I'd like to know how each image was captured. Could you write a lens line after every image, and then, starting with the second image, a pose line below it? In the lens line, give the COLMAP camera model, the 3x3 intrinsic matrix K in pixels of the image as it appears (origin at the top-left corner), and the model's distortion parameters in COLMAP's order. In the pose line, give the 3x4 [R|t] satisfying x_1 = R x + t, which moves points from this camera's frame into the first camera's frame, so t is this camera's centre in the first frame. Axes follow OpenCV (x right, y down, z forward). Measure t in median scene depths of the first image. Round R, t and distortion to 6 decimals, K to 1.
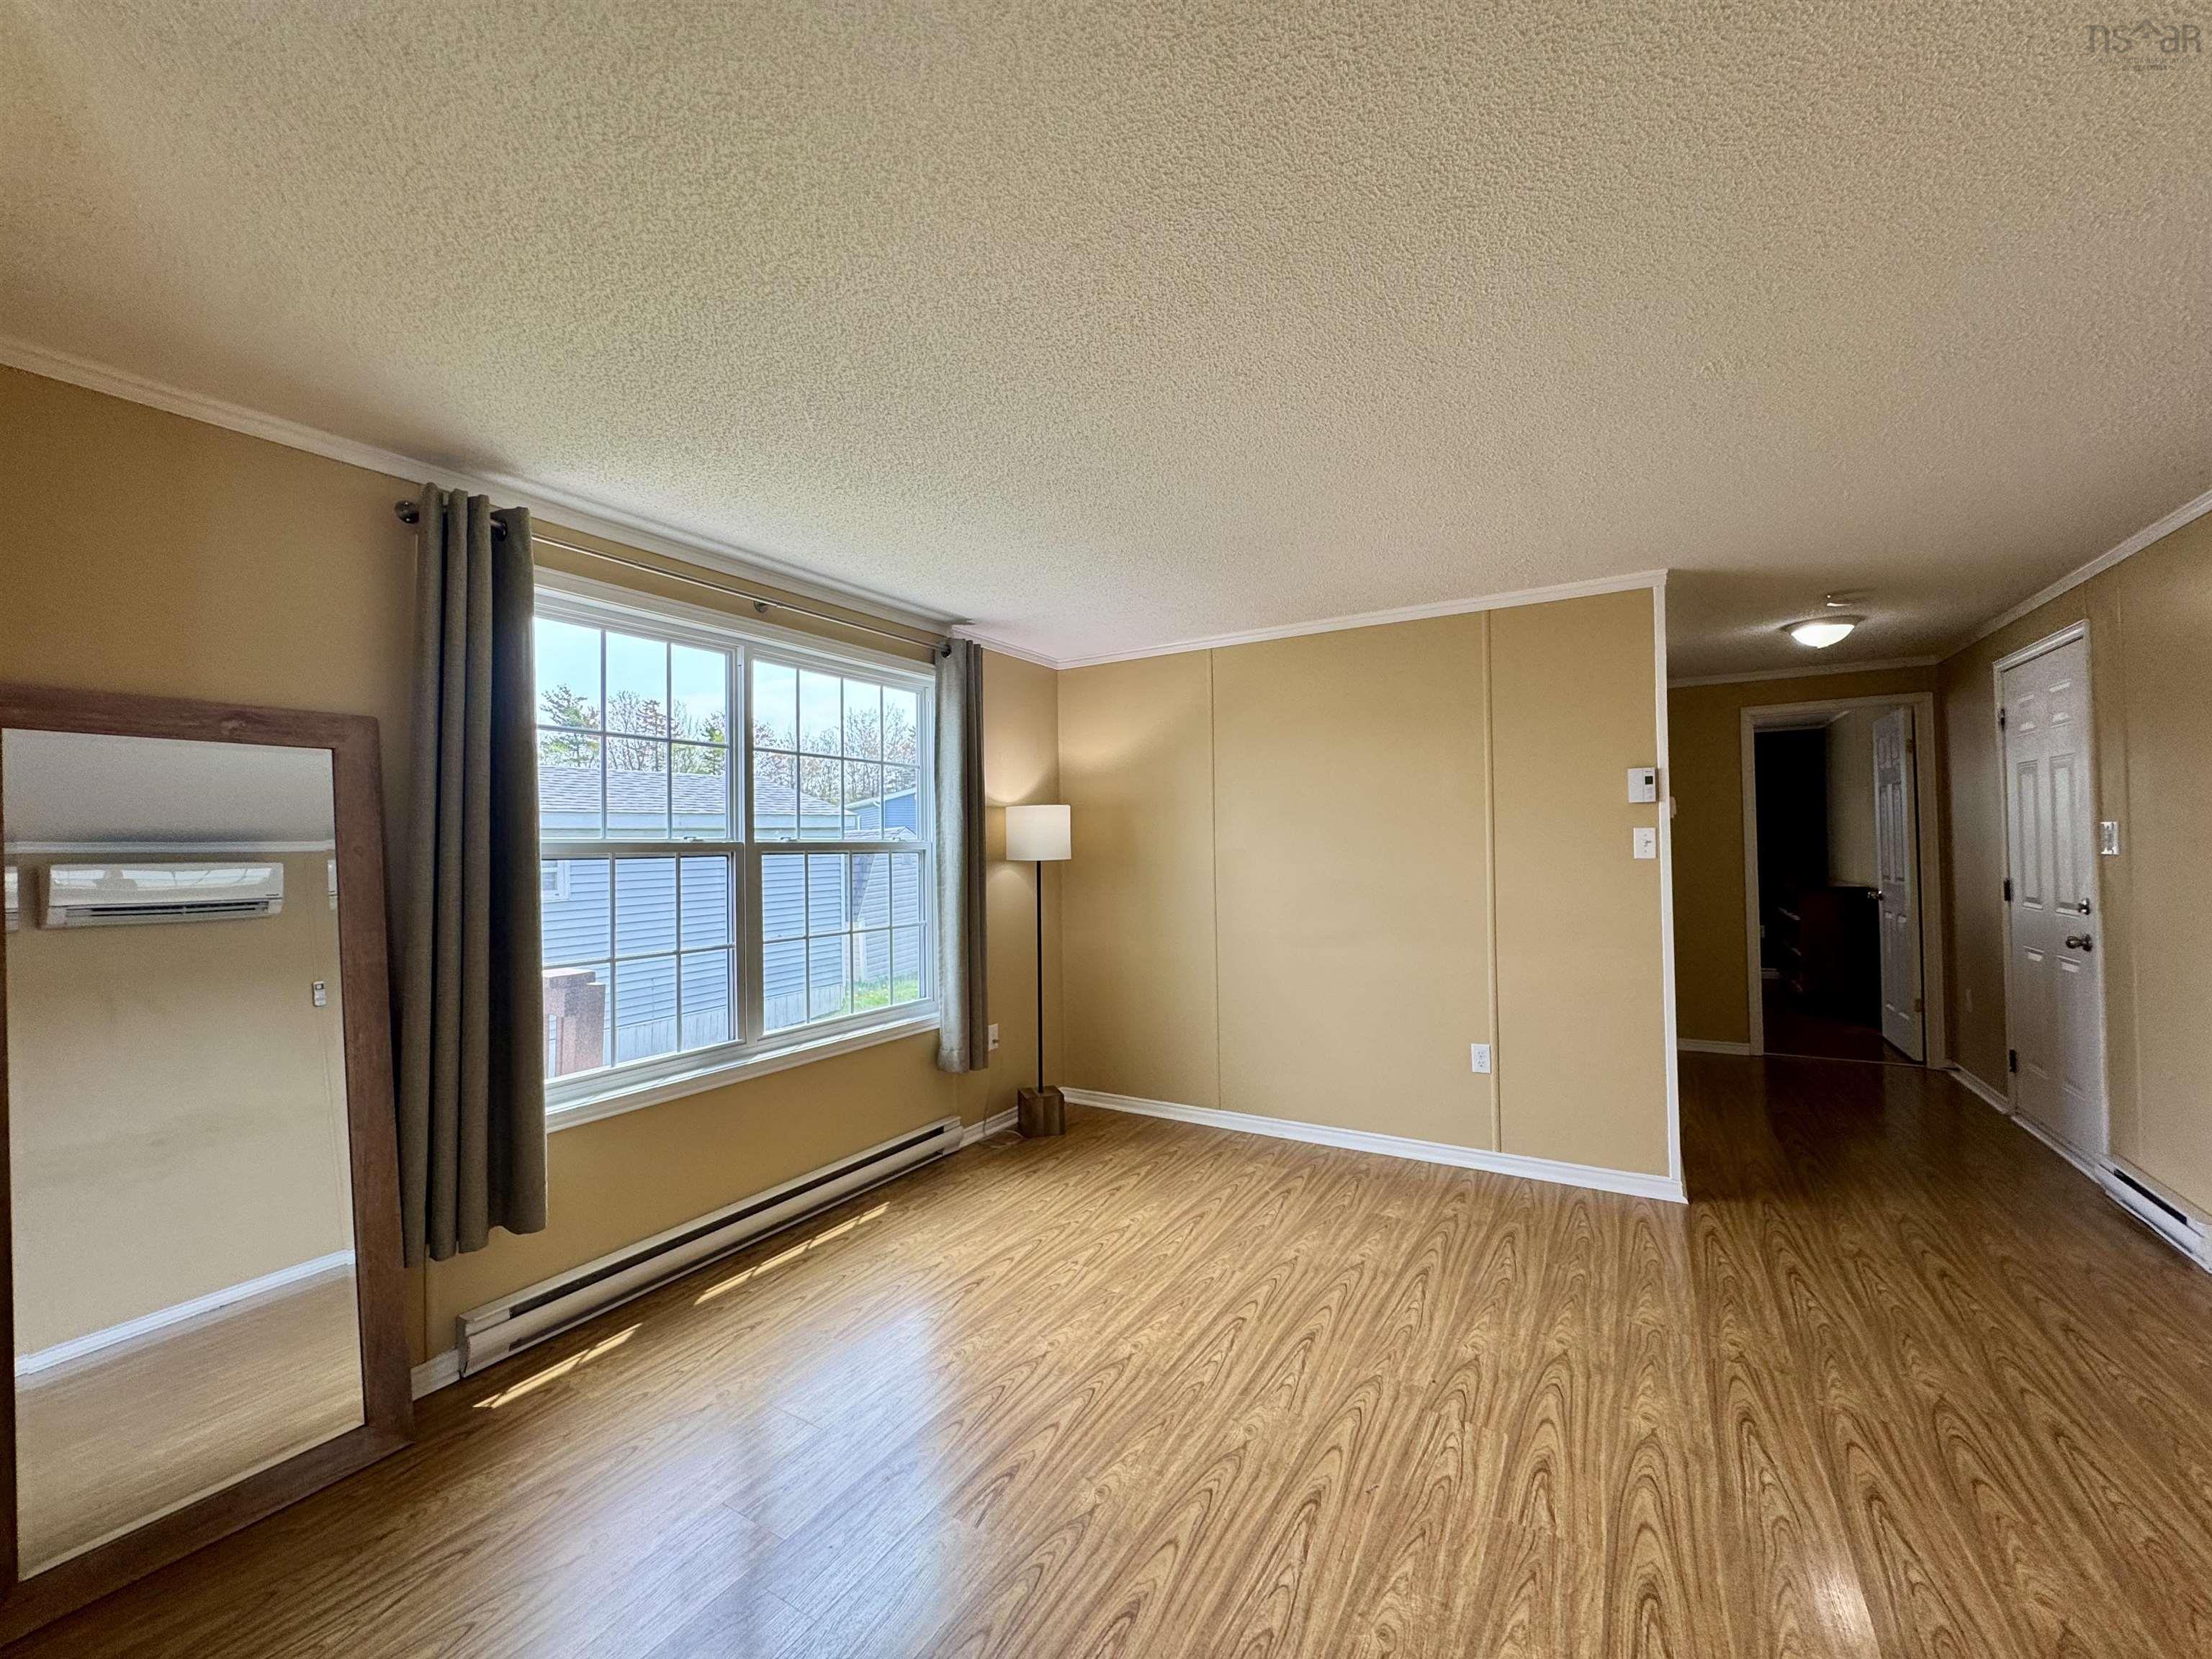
lens RADIAL K [[882.2, 0, 1105.4], [0, 882.2, 831.4], [0, 0, 1]] dist [-0.003809, 0.000342]
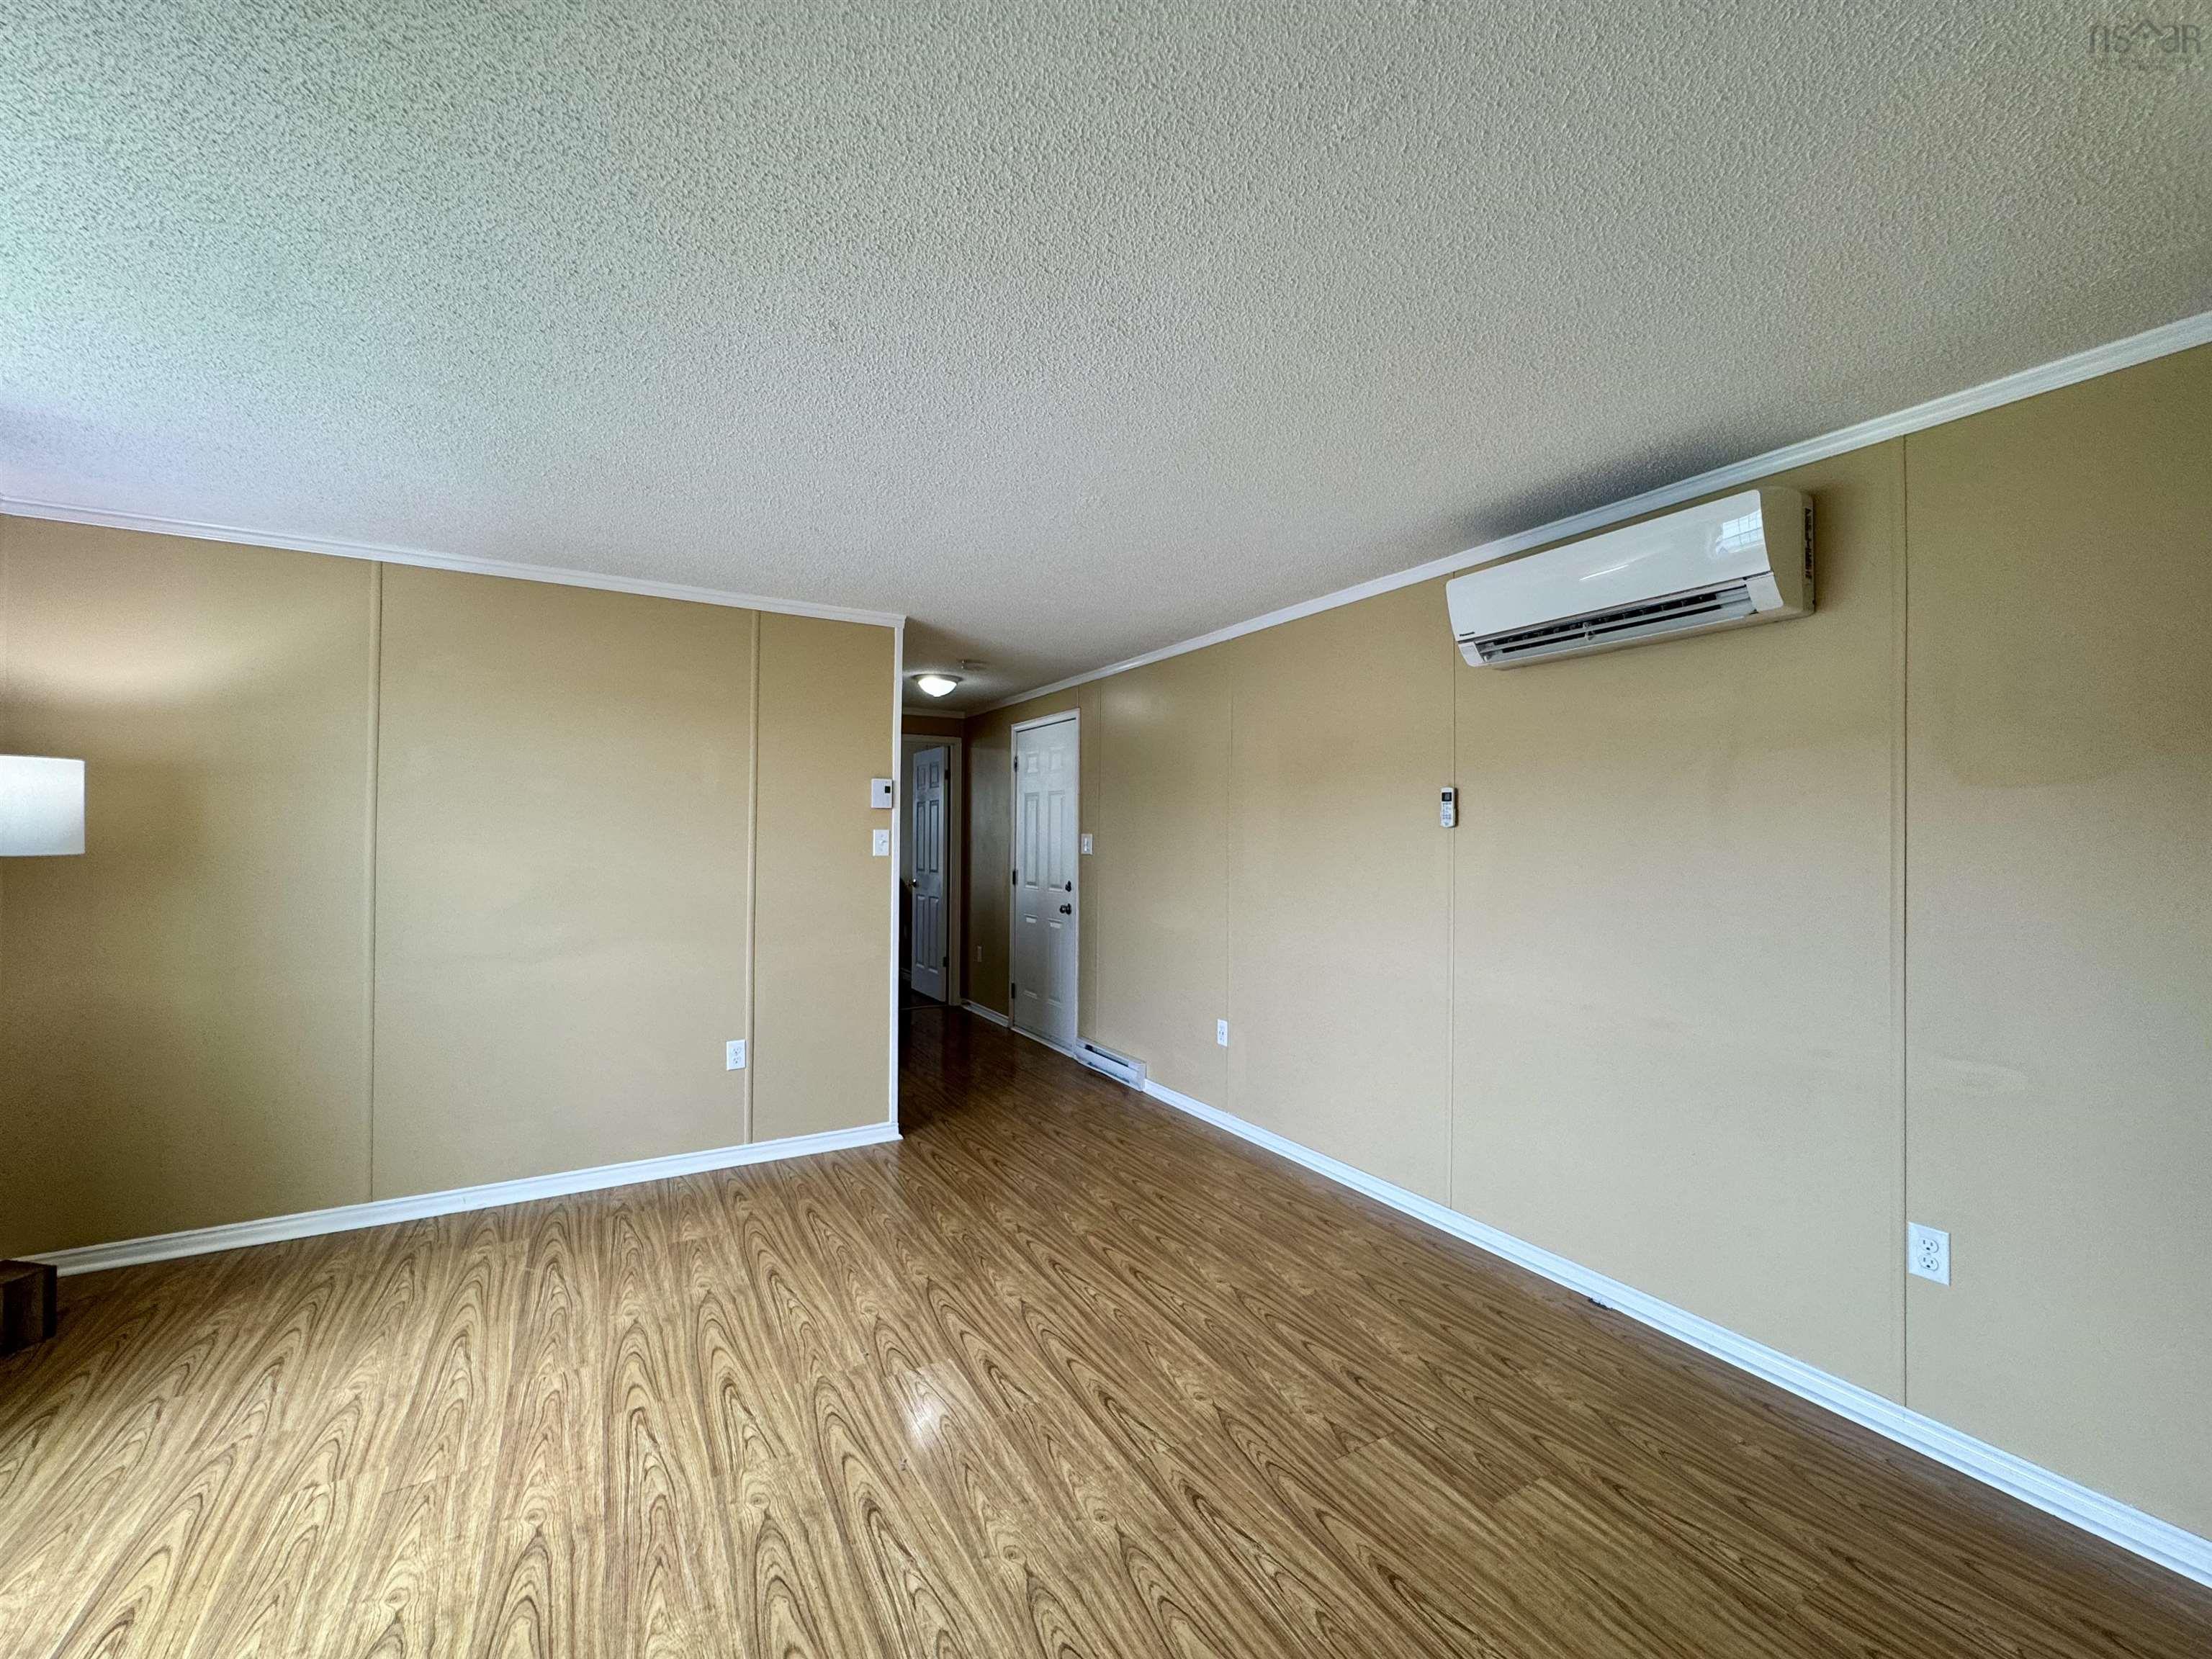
lens RADIAL K [[885.0, 0, 1104.6], [0, 885.0, 831.6], [0, 0, 1]] dist [-0.004037, 0.000799]
pose [[0.482073, 0.026384, 0.875734, -0.383243], [-0.030954, 0.999435, -0.013072, 0.006896], [-0.875584, -0.020806, 0.482618, 0.230303]]
